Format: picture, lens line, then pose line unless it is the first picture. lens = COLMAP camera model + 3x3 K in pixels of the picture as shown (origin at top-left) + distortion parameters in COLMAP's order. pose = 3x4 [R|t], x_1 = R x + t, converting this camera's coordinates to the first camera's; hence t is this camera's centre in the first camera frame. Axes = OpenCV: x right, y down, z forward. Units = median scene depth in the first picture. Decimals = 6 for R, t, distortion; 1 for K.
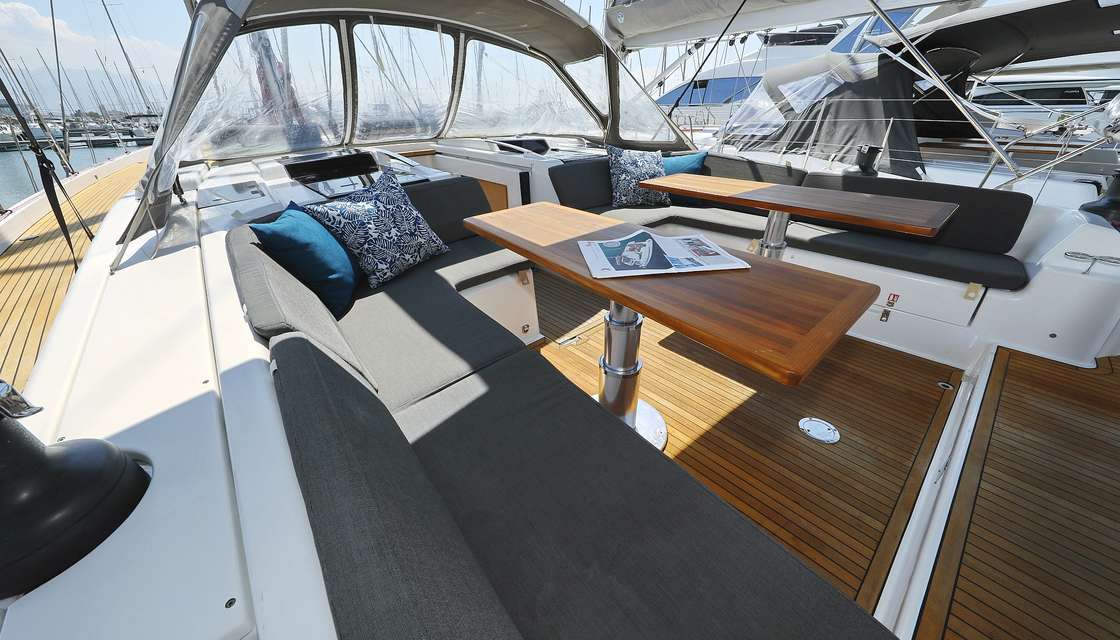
lens RADIAL K [[405.3, 0, 560.0], [0, 405.3, 320.0], [0, 0, 1]] dist [0.007350, -0.000066]
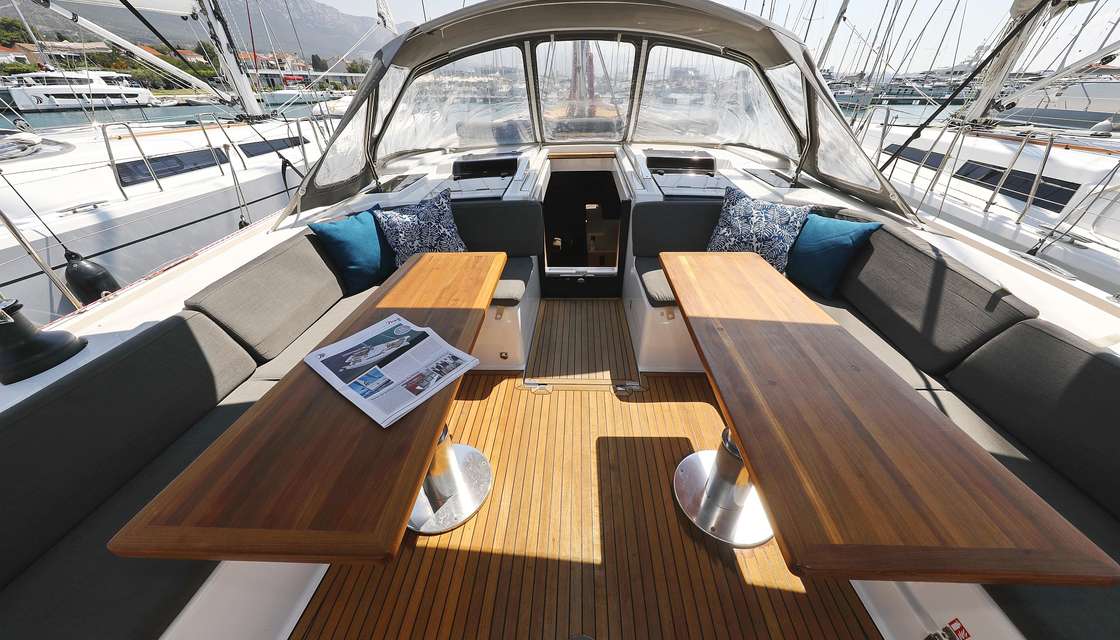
lens RADIAL K [[382.2, 0, 560.0], [0, 382.2, 320.0], [0, 0, 1]] dist [0.001004, -0.000177]
pose [[0.716914, 0.384030, -0.581855, 0.547034], [-0.327958, 0.922266, 0.204621, -0.306479], [0.615206, 0.044128, 0.787131, 0.282278]]
